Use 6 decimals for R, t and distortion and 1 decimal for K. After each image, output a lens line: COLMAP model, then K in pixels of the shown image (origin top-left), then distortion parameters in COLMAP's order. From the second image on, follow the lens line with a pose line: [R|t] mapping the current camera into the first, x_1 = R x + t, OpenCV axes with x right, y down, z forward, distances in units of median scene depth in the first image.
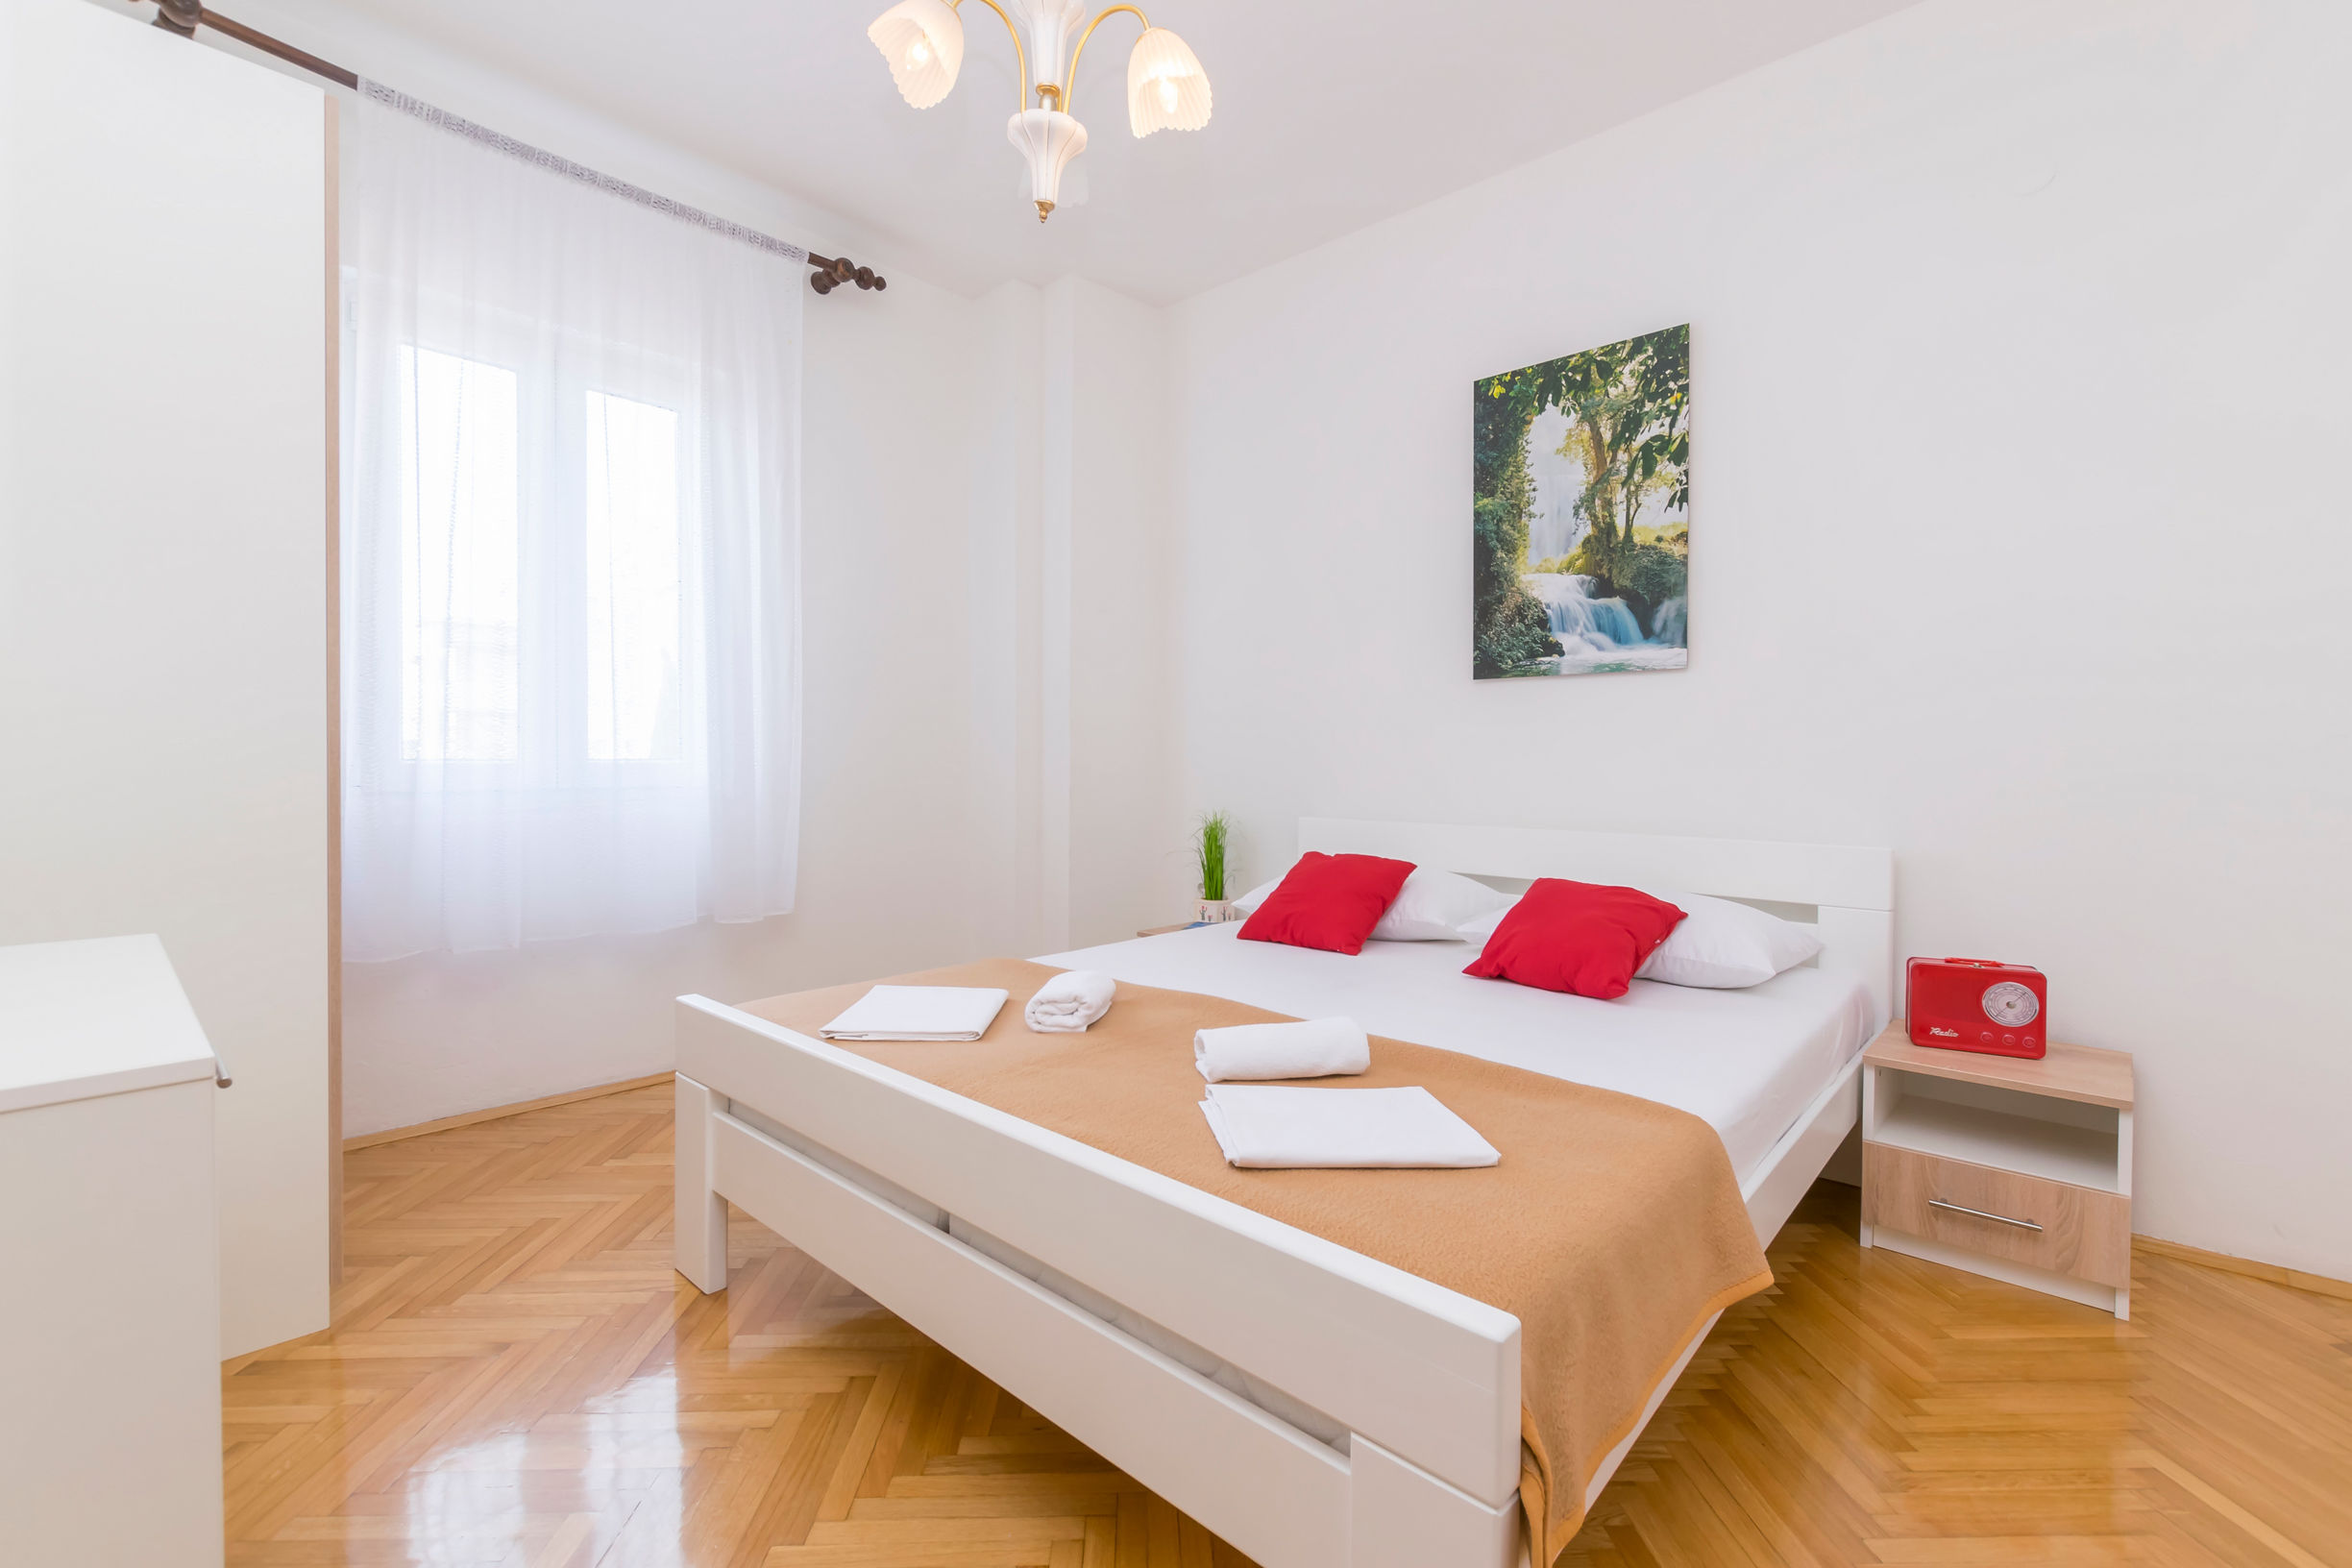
lens RADIAL K [[1020.8, 0, 1176.0], [0, 1020.8, 784.0], [0, 0, 1]] dist [0.002999, -0.002603]
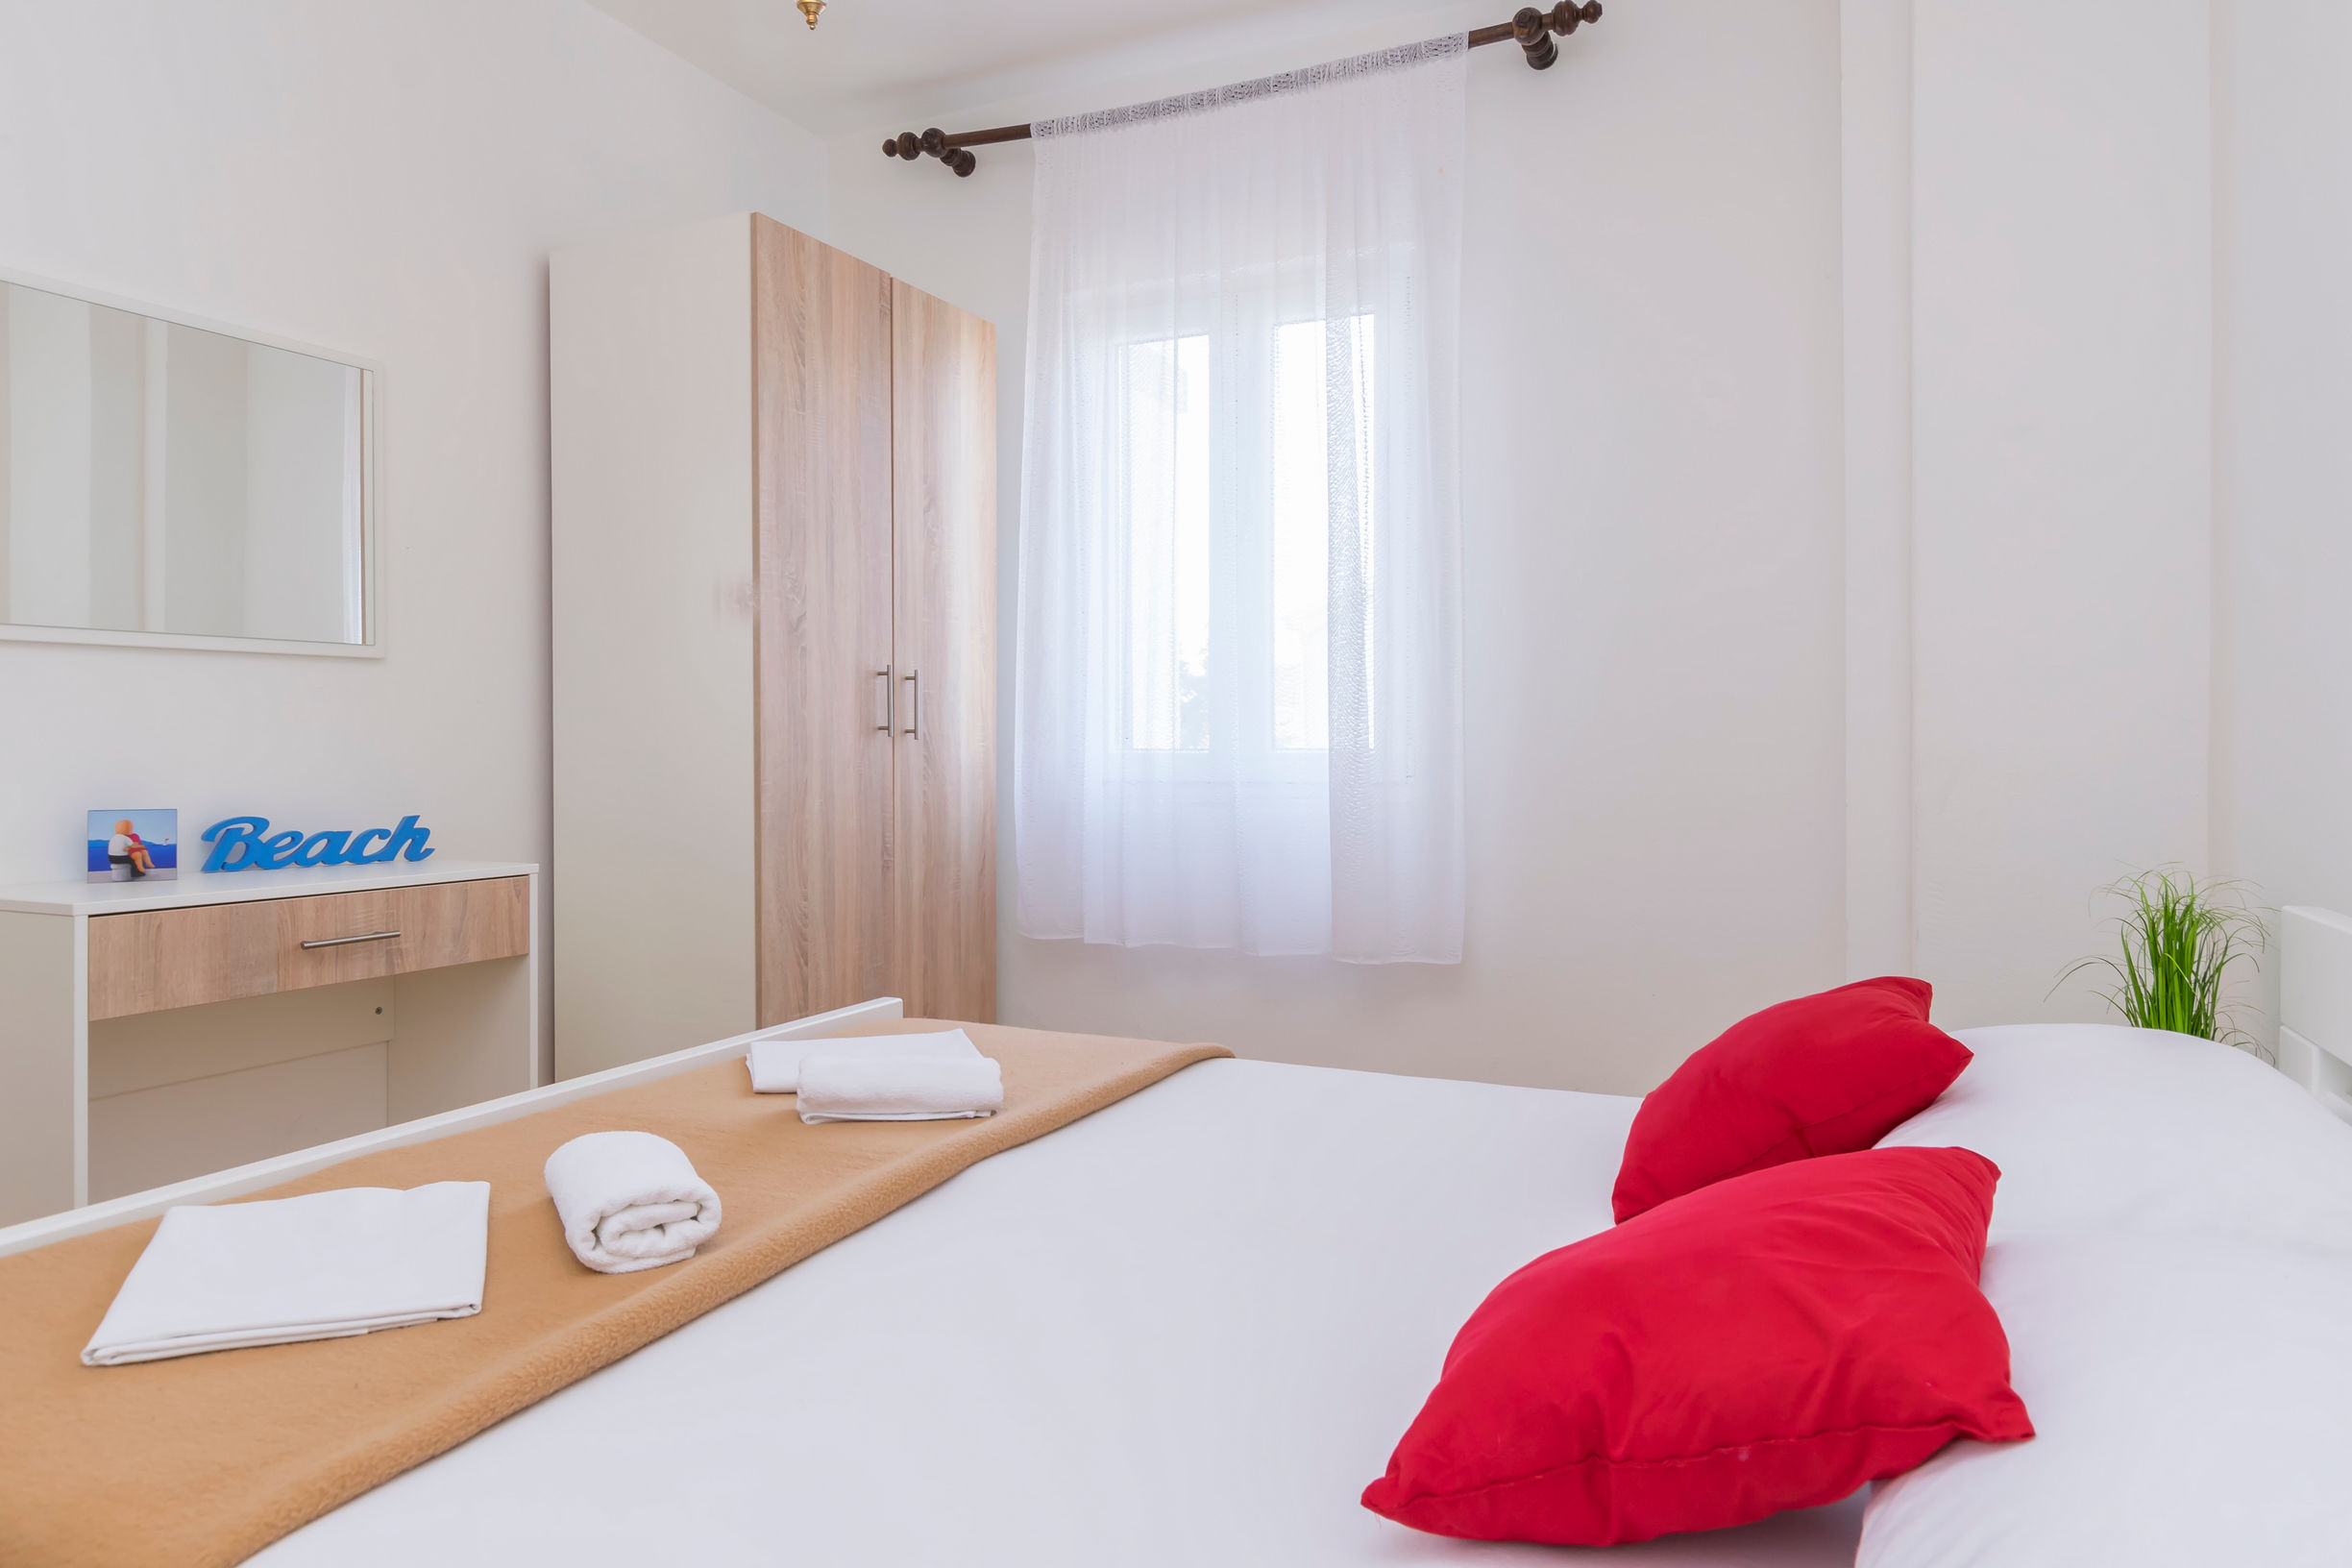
lens RADIAL K [[1438.4, 0, 1176.4], [0, 1438.4, 761.2], [0, 0, 1]] dist [-0.000611, -0.000295]
pose [[0.329946, -0.003523, -0.943993, 0.576410], [-0.008312, 0.999943, -0.006637, -0.022287], [0.943963, 0.010036, 0.329899, 0.581522]]
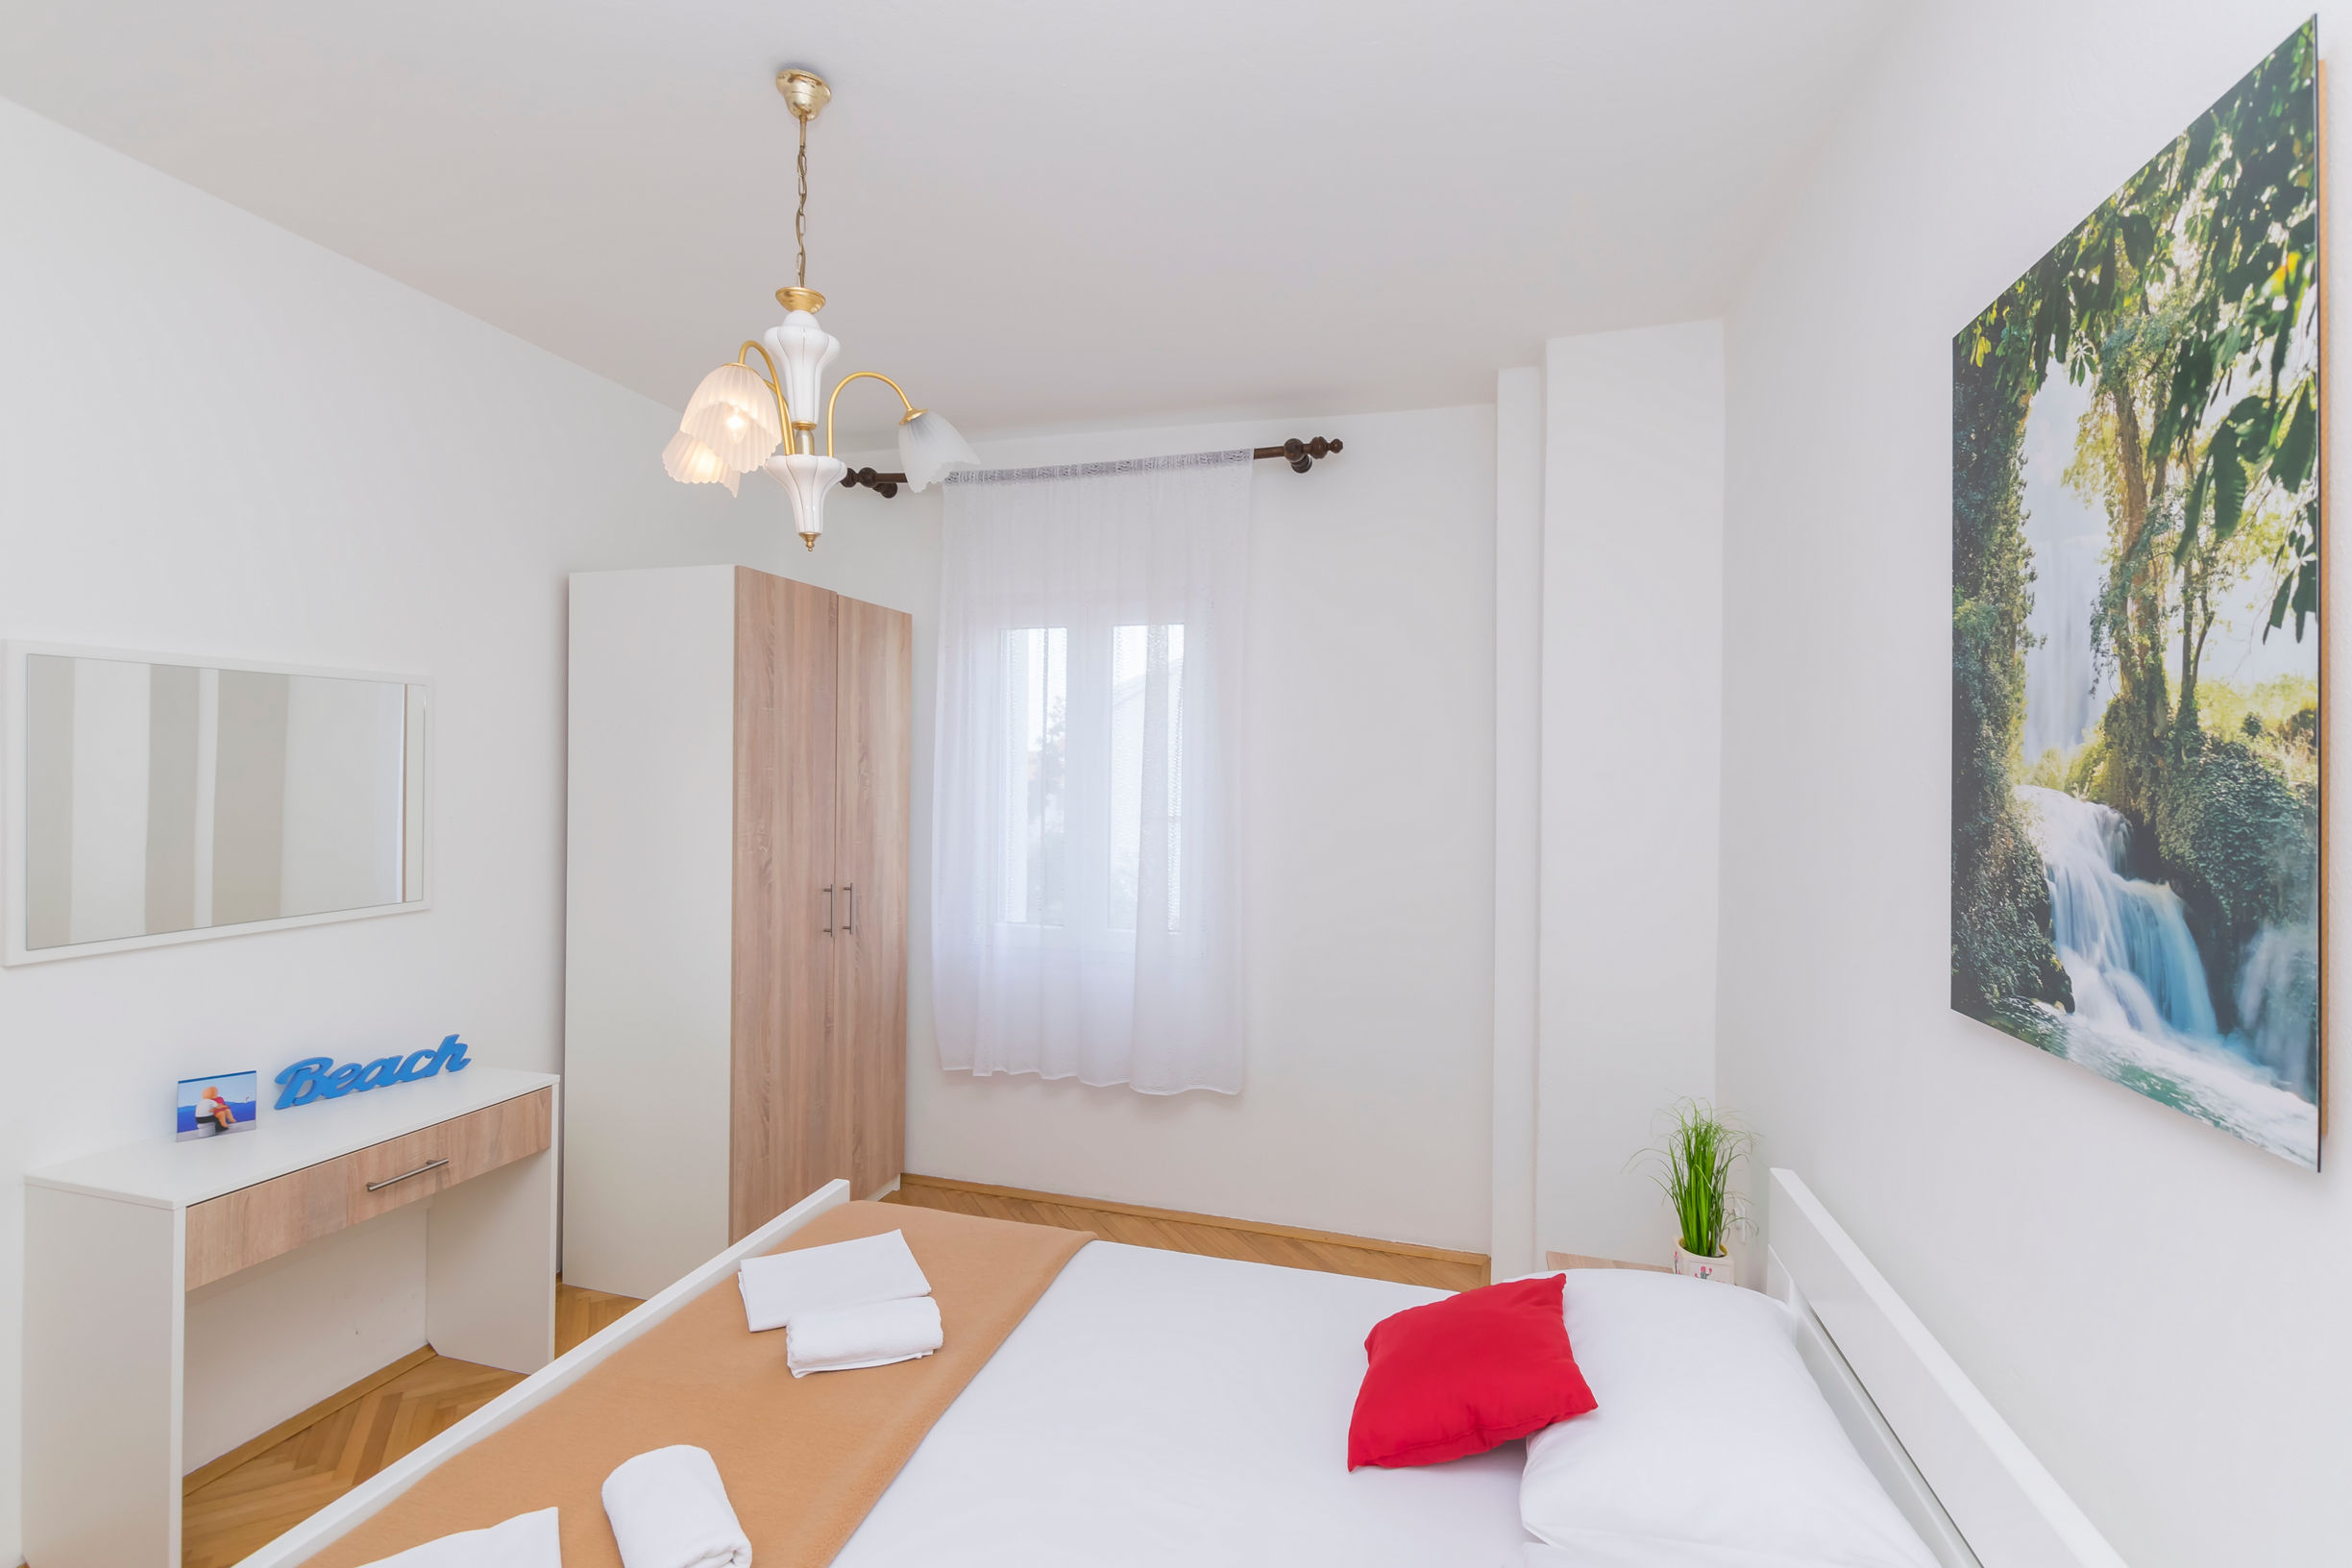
lens RADIAL K [[1020.8, 0, 1176.0], [0, 1020.8, 784.0], [0, 0, 1]] dist [0.002999, -0.002603]
pose [[0.474589, -0.004070, -0.880198, 0.572945], [-0.021222, 0.999646, -0.016065, -0.203136], [0.879952, 0.026304, 0.474335, 0.541912]]
